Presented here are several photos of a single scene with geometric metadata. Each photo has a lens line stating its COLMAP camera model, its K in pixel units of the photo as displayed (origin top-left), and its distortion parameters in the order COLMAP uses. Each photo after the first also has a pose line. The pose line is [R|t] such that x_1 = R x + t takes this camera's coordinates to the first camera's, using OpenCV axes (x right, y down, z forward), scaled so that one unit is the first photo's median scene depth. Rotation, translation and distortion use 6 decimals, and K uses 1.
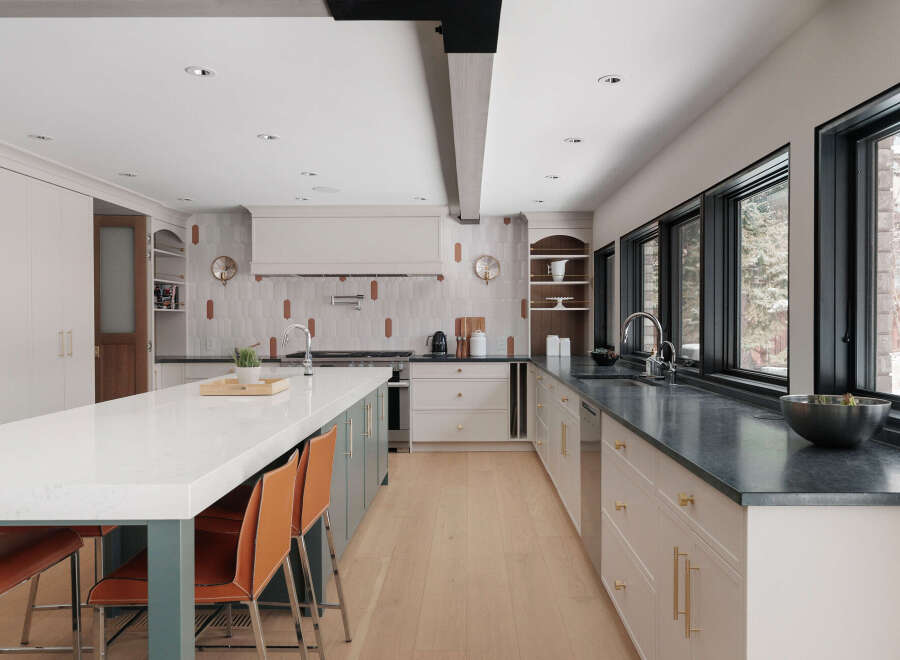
lens RADIAL K [[736.0, 0, 455.4], [0, 736.0, 329.7], [0, 0, 1]] dist [0.001871, -0.001018]
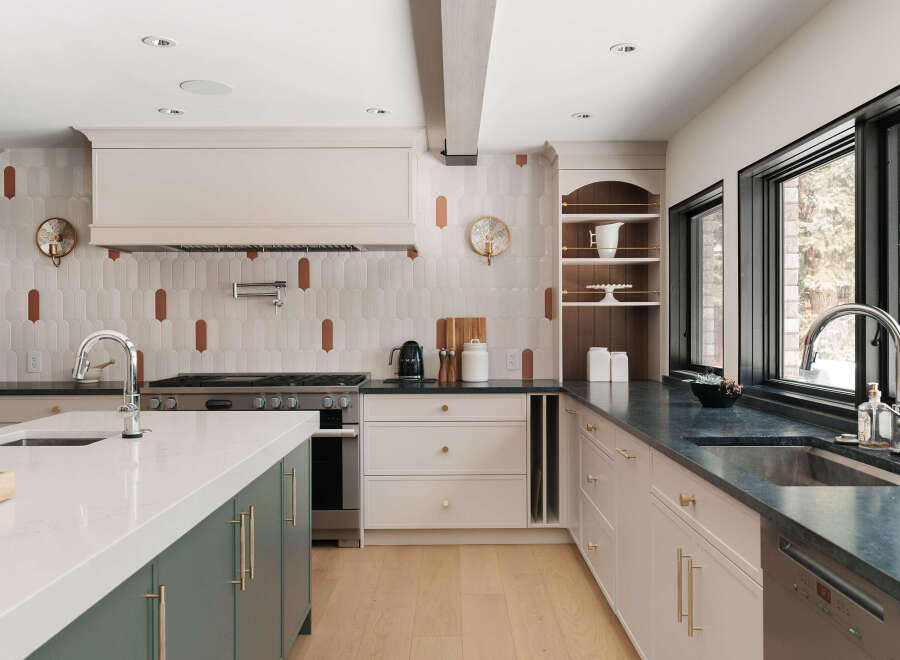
lens RADIAL K [[847.6, 0, 449.4], [0, 847.6, 331.8], [0, 0, 1]] dist [-0.008287, 0.000000]
pose [[0.999872, -0.001702, 0.015895, -0.001193], [0.001749, 0.999994, -0.002937, -0.003354], [-0.015889, 0.002965, 0.999869, 0.306707]]
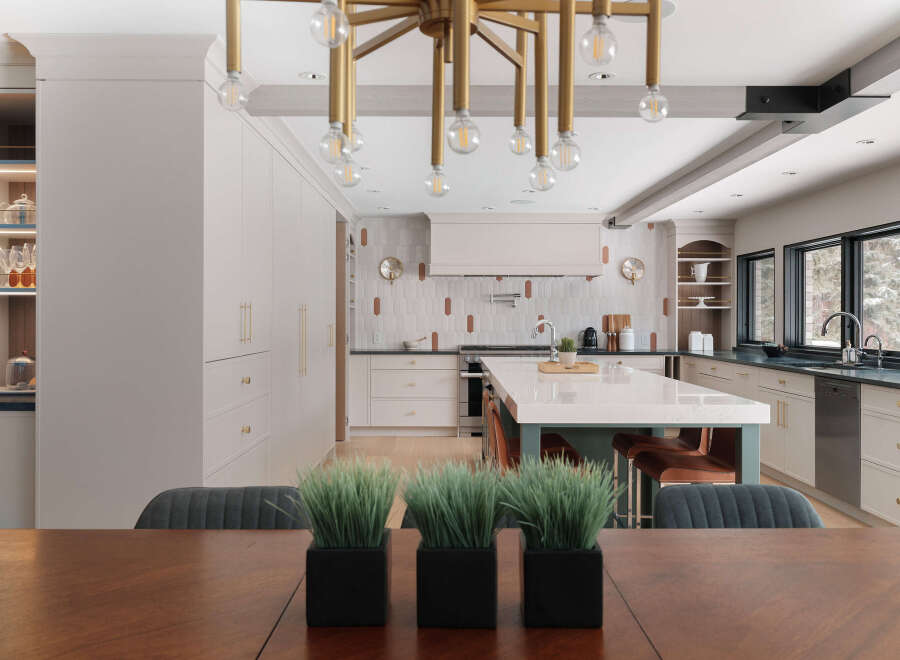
lens RADIAL K [[787.0, 0, 448.2], [0, 787.0, 322.6], [0, 0, 1]] dist [0.001714, -0.020313]
pose [[0.999926, 0.004453, 0.011312, -0.250257], [-0.004375, 0.999967, -0.006912, 0.004162], [-0.011342, 0.006862, 0.999912, -0.167822]]
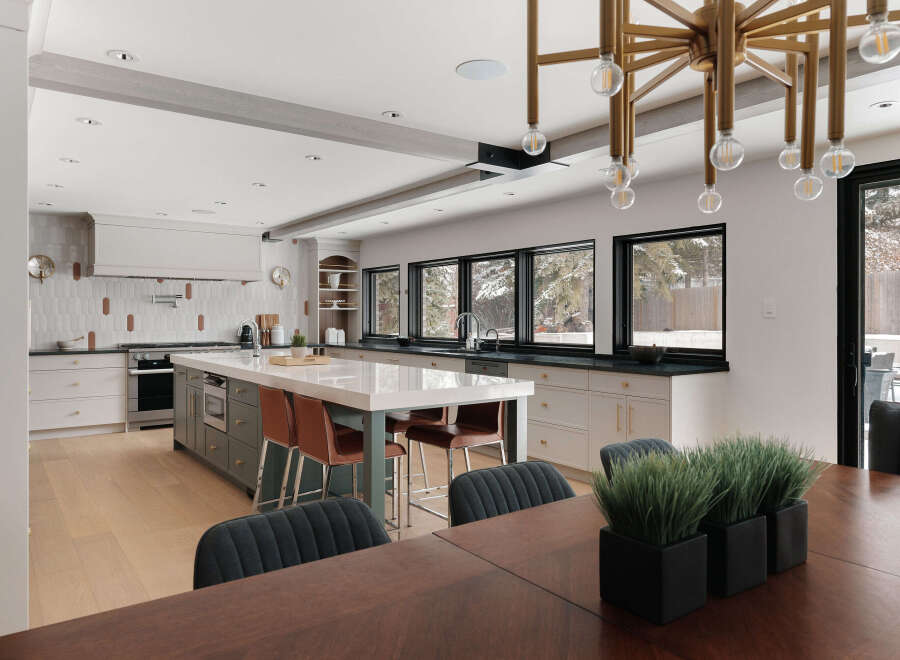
lens RADIAL K [[628.6, 0, 453.2], [0, 628.6, 318.1], [0, 0, 1]] dist [-0.008944, 0.000808]
pose [[0.799141, 0.001392, 0.601142, -0.393819], [0.005909, 0.999931, -0.010171, 0.002985], [-0.601114, 0.011681, 0.799078, -0.078082]]
